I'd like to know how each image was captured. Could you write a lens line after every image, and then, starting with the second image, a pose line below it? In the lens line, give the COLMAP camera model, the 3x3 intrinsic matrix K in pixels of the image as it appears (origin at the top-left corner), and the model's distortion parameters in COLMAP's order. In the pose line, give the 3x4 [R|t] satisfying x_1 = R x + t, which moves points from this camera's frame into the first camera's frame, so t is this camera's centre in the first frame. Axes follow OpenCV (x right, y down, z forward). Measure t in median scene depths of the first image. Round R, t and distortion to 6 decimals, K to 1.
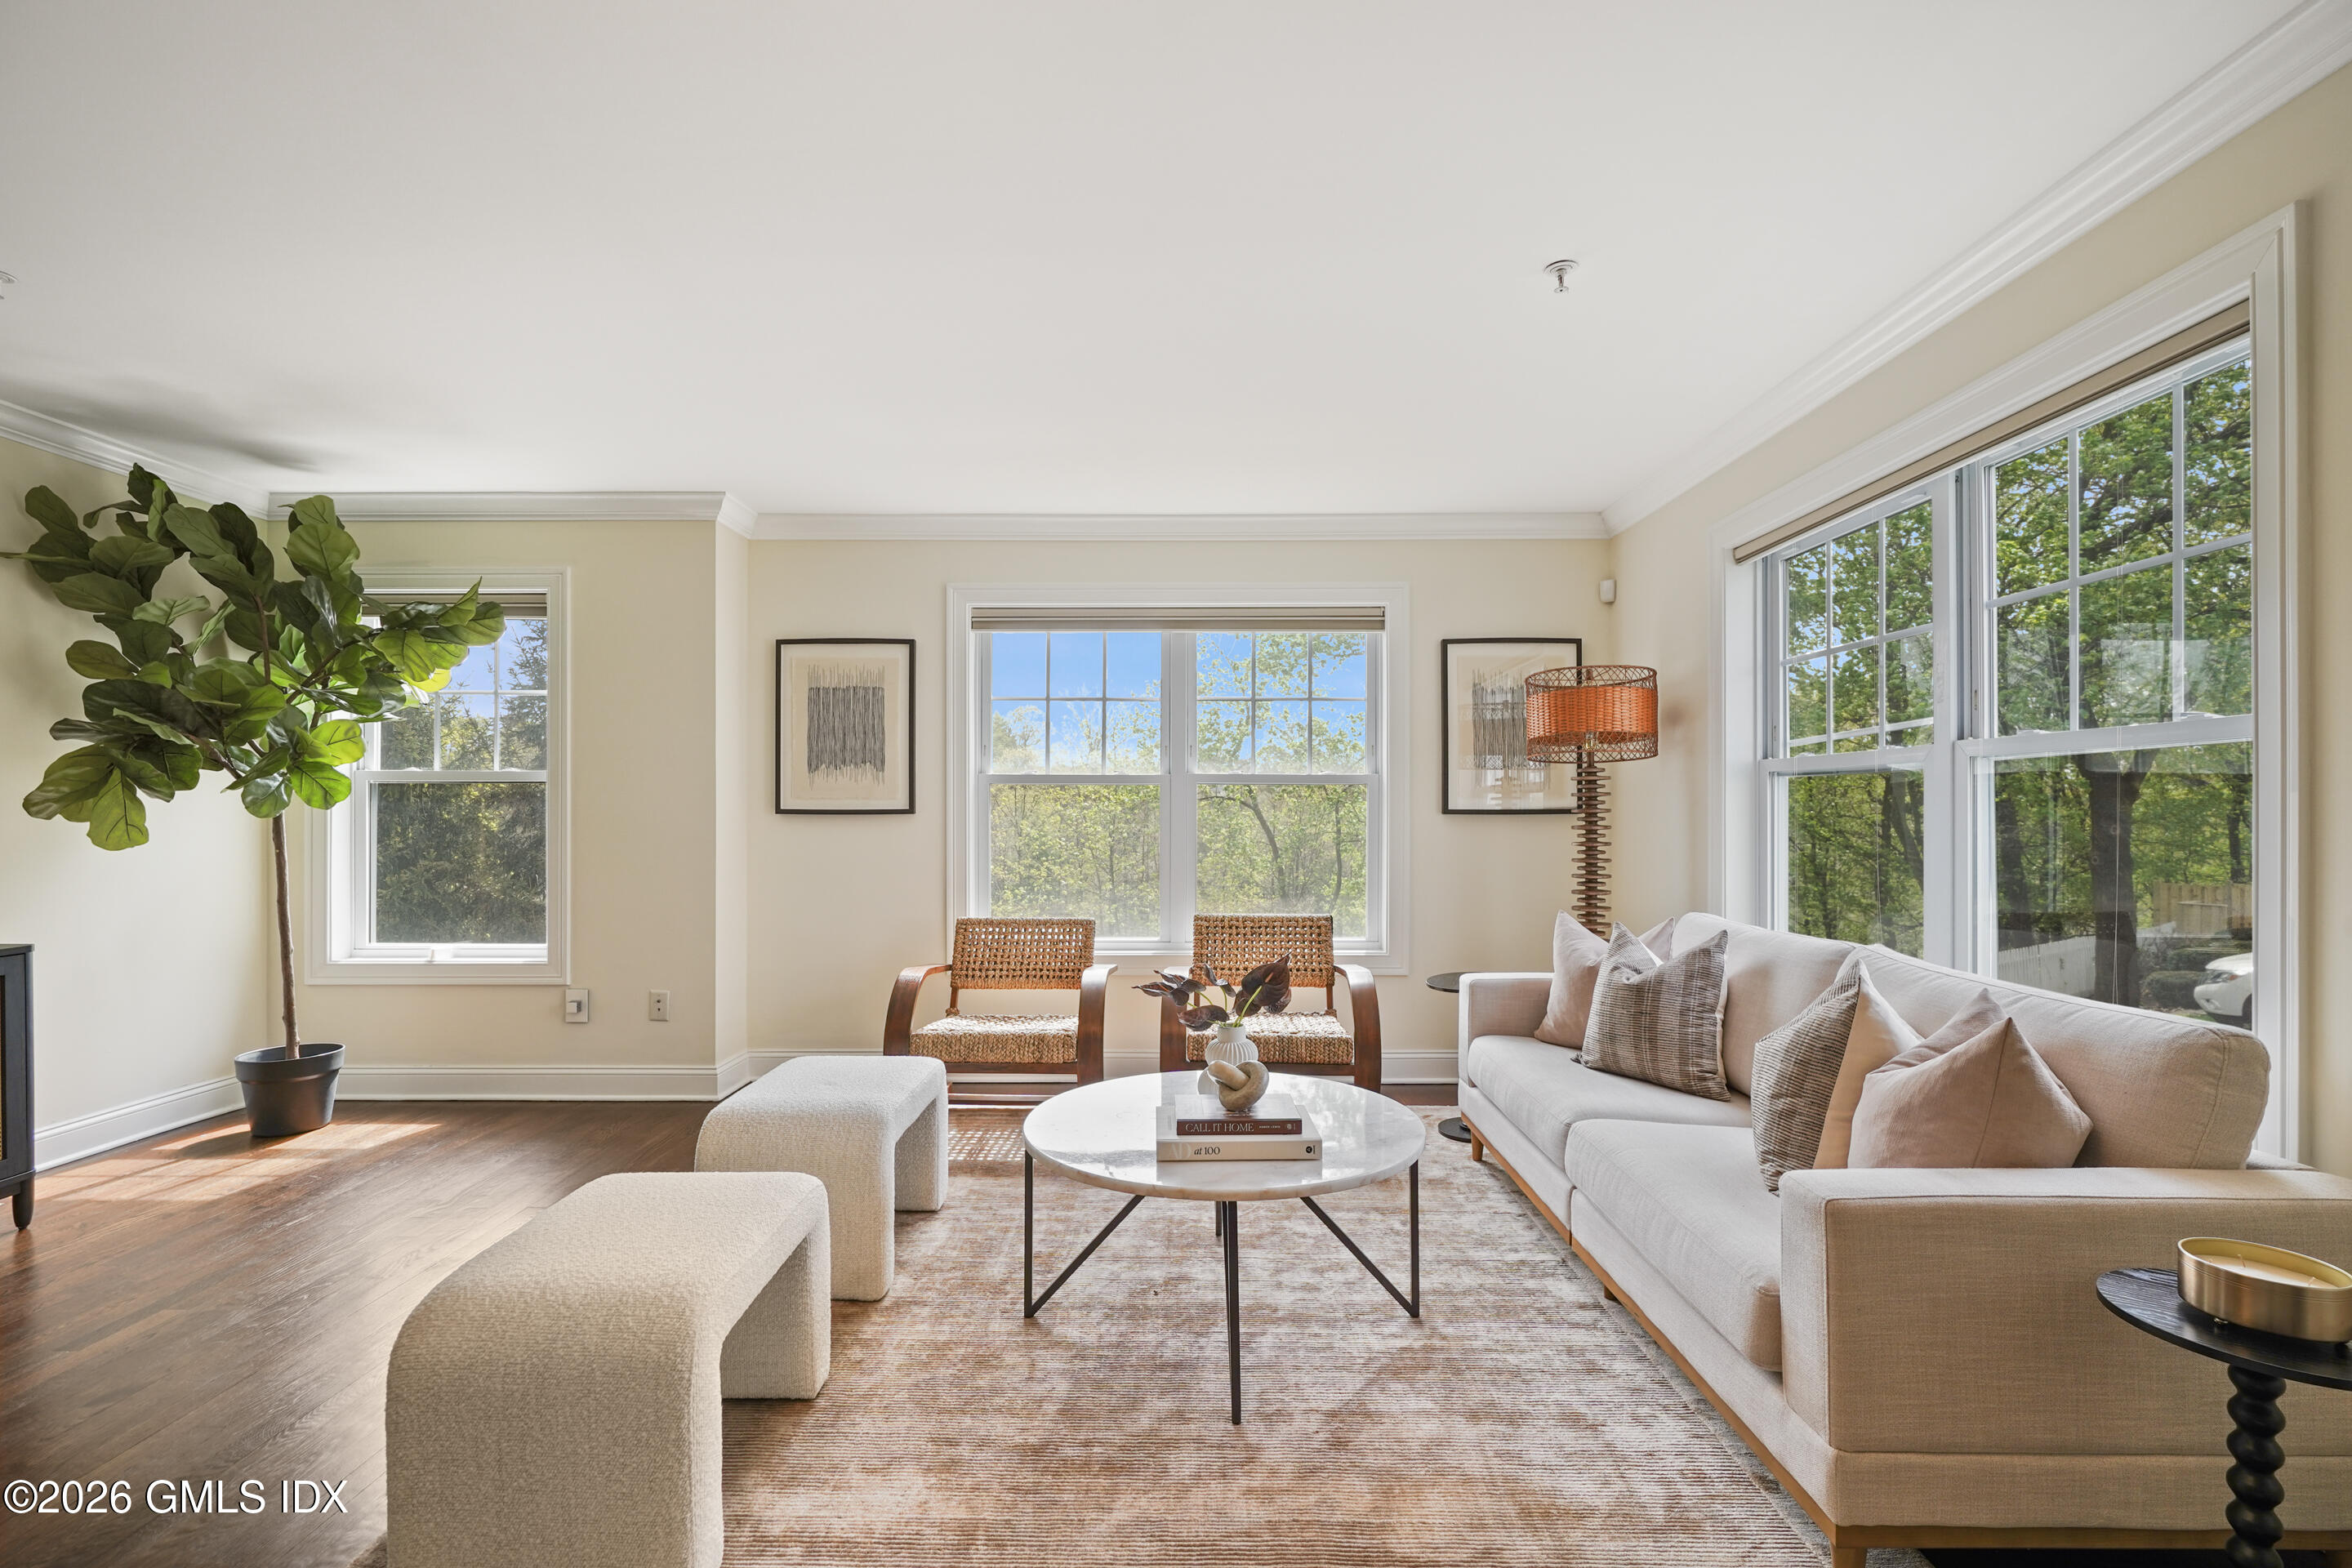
lens RADIAL K [[1066.9, 0, 1181.1], [0, 1066.9, 813.3], [0, 0, 1]] dist [-0.009471, 0.003558]
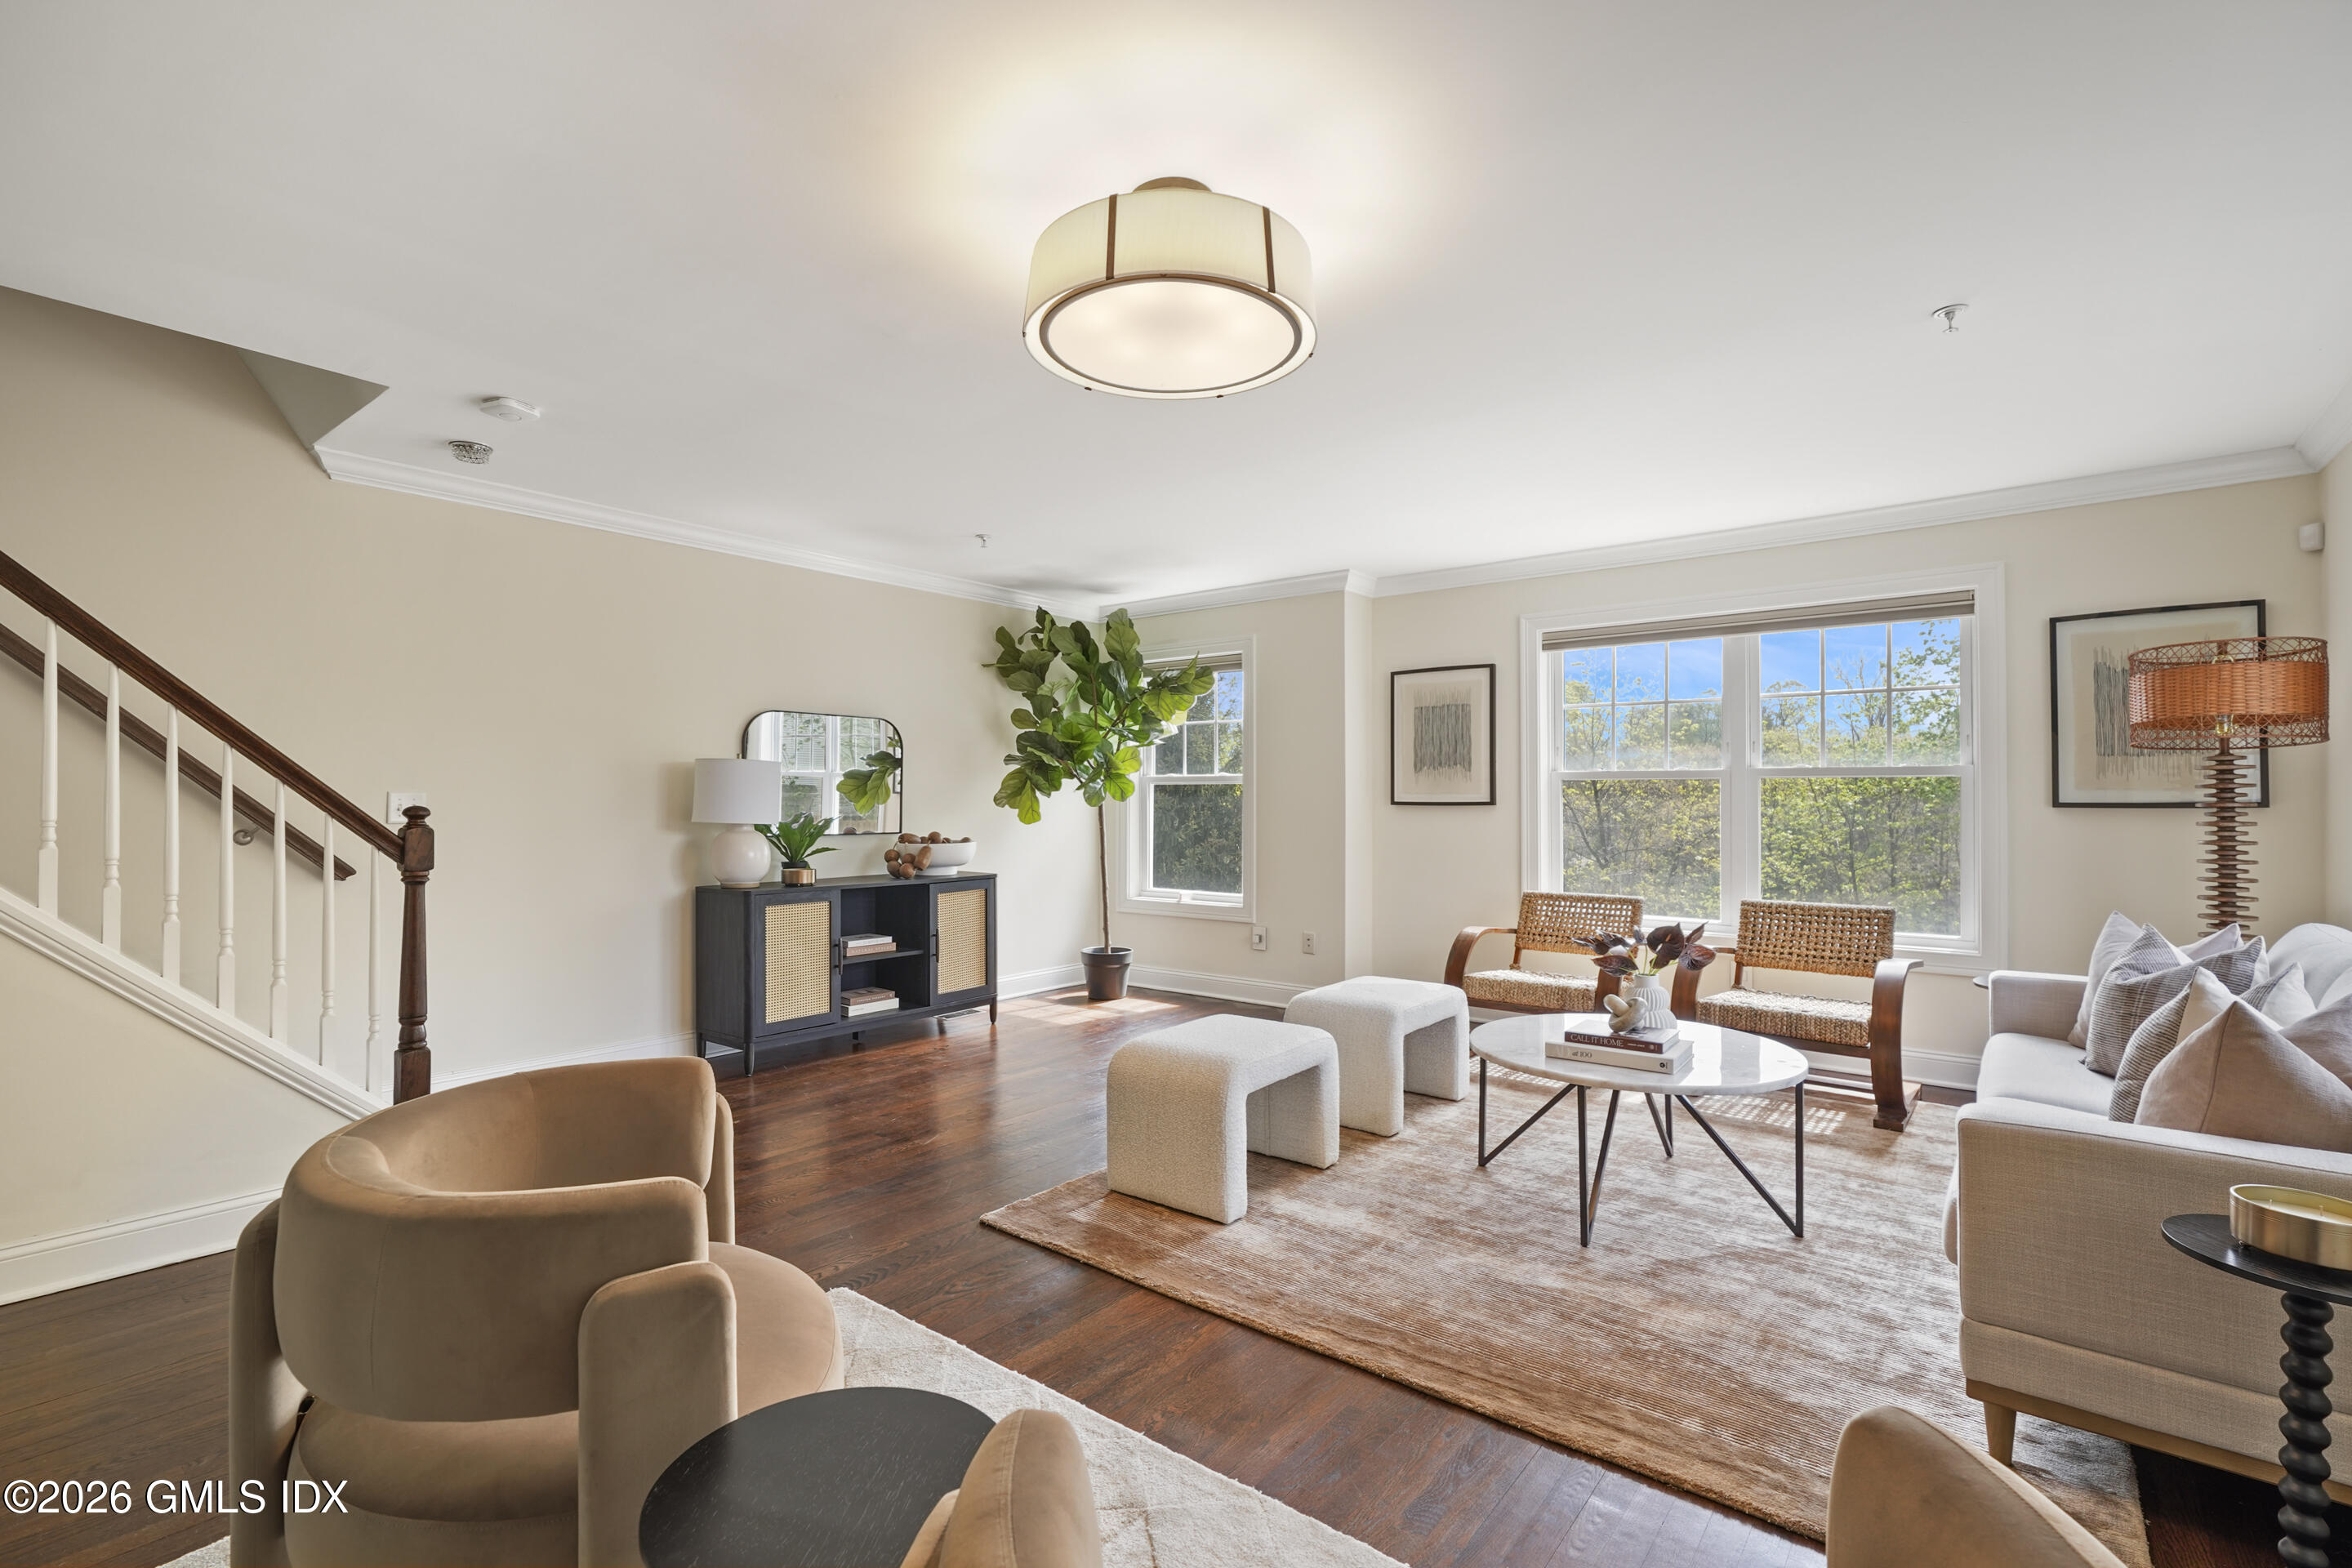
lens RADIAL K [[1066.9, 0, 1166.1], [0, 1066.9, 792.6], [0, 0, 1]] dist [-0.009471, 0.003558]
pose [[0.780521, -0.003983, -0.625117, 0.276004], [-0.001384, 0.999966, -0.008099, -0.004448], [0.625128, 0.007187, 0.780489, -0.240123]]
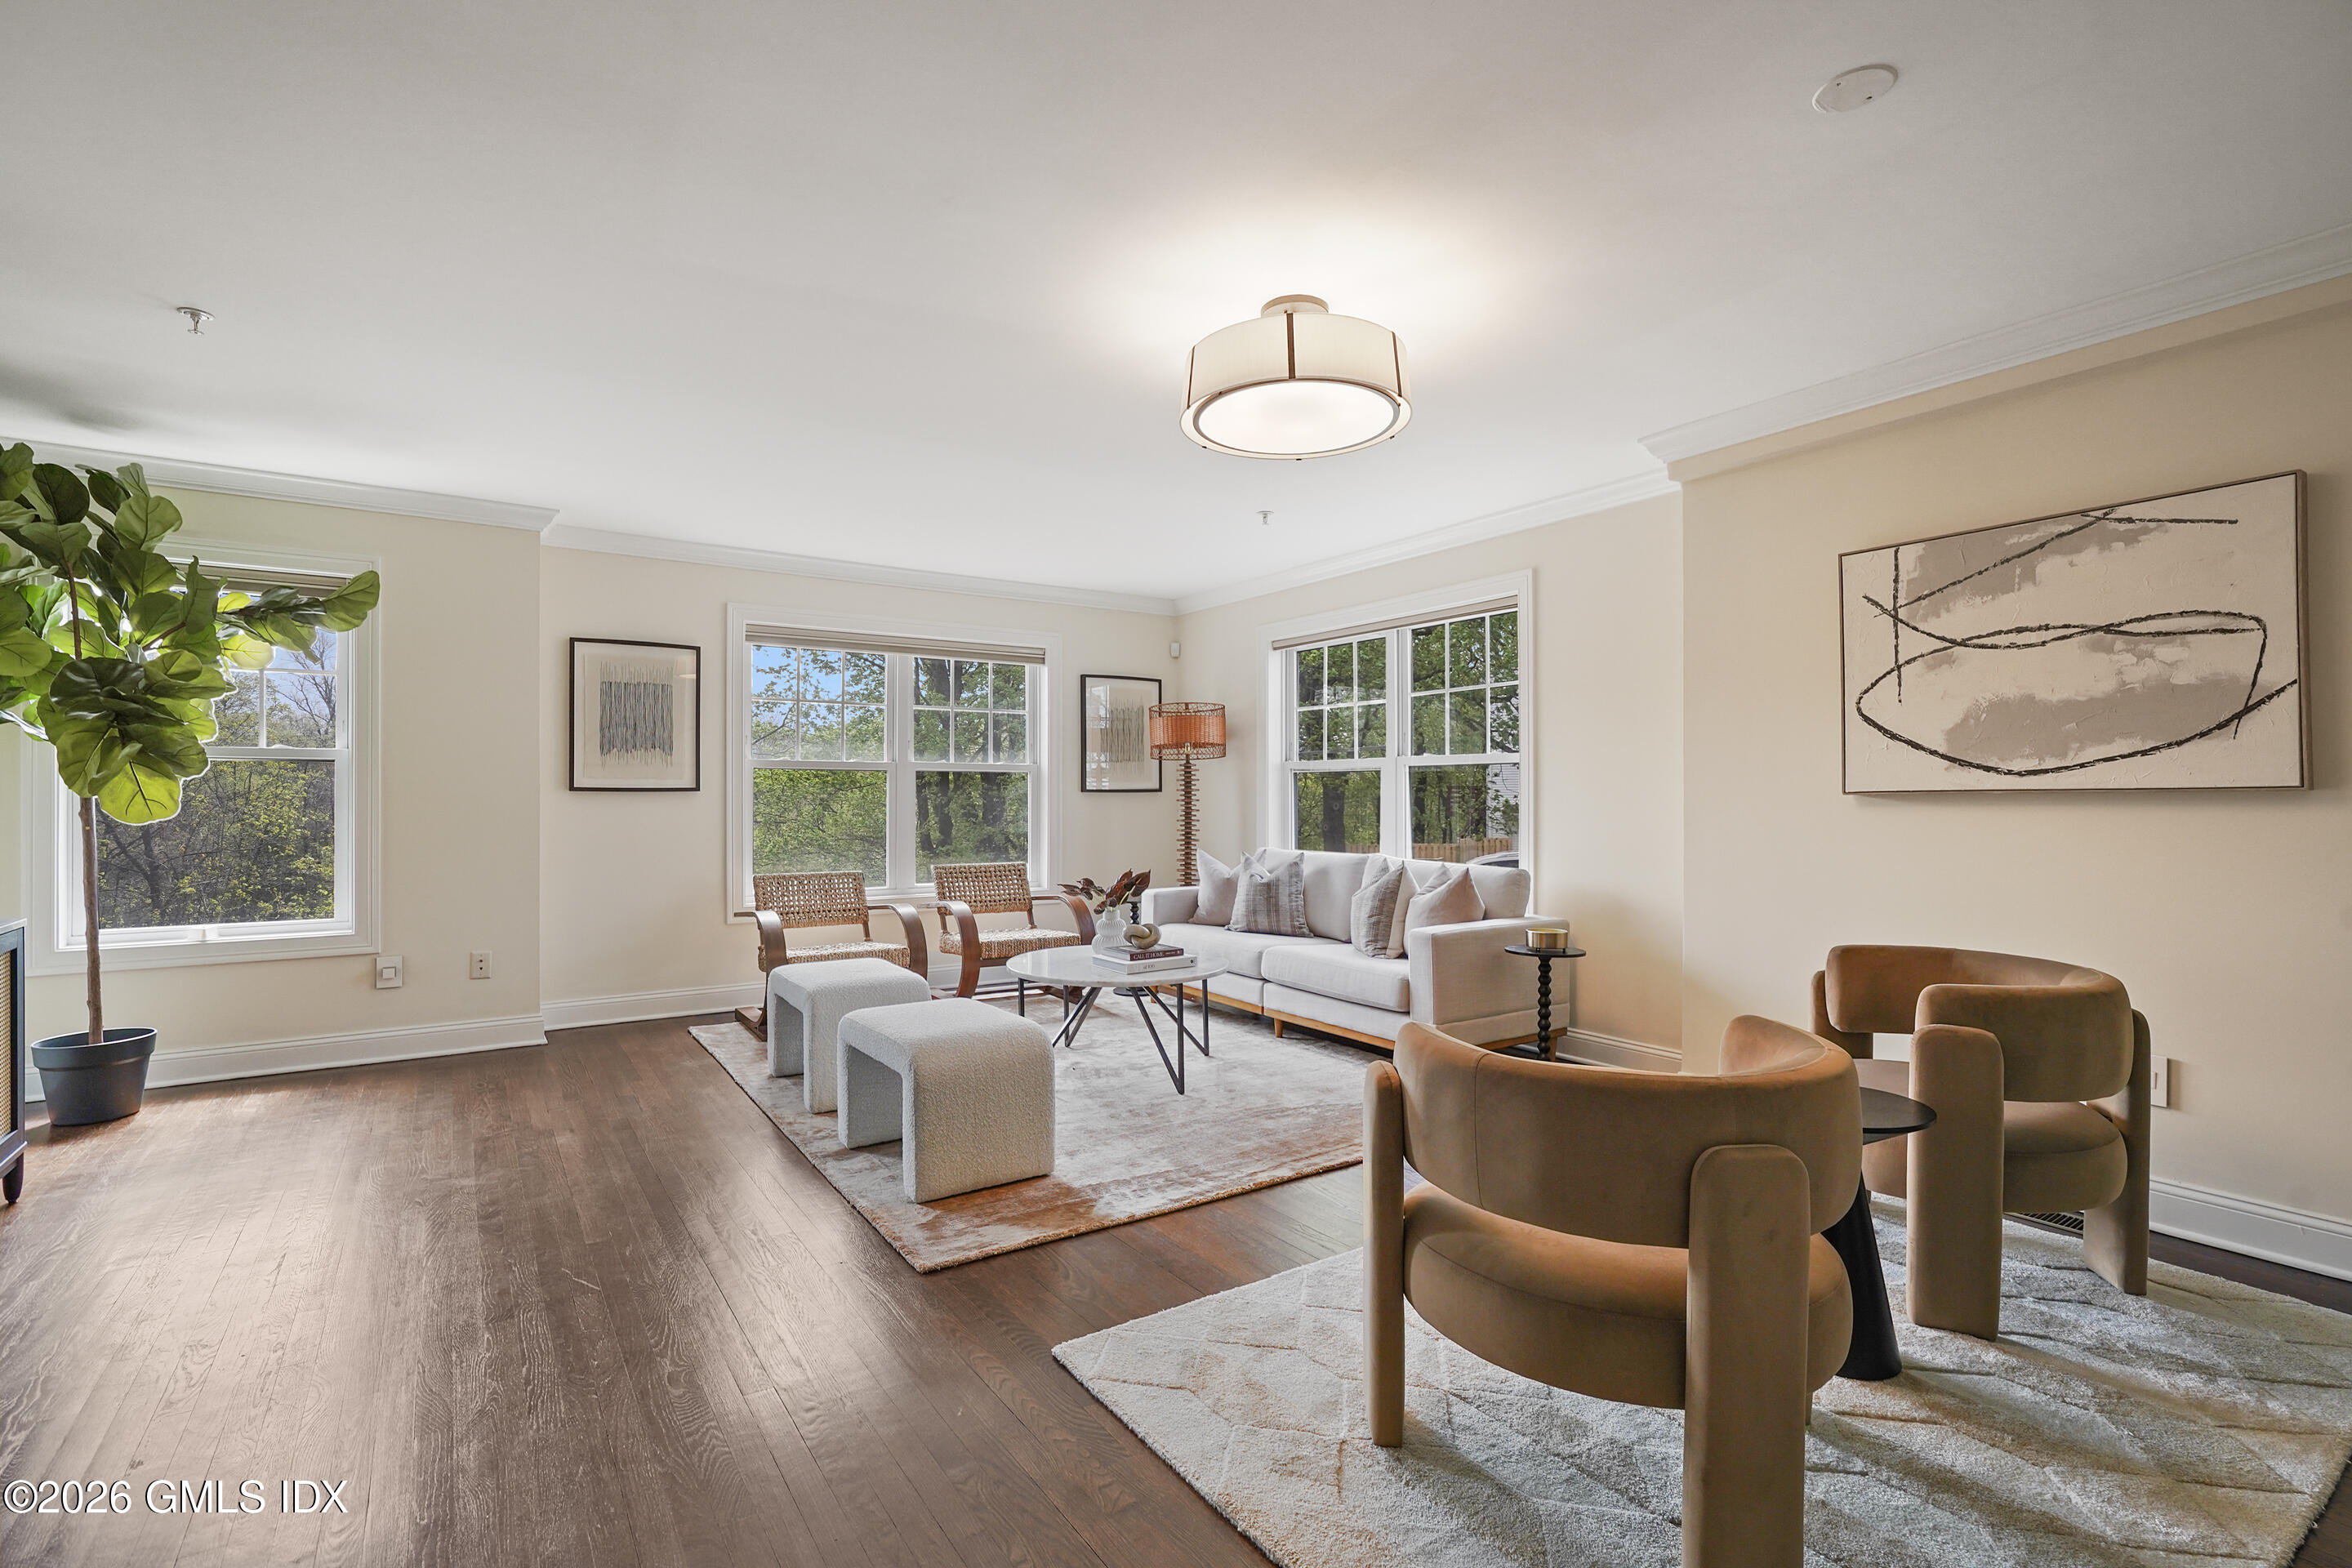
lens RADIAL K [[1066.9, 0, 1164.4], [0, 1066.9, 792.1], [0, 0, 1]] dist [-0.009471, 0.003558]
pose [[0.827285, 0.002049, 0.561779, -0.612062], [0.000619, 0.999989, -0.004560, 0.008522], [-0.561782, 0.004120, 0.827275, -0.355016]]
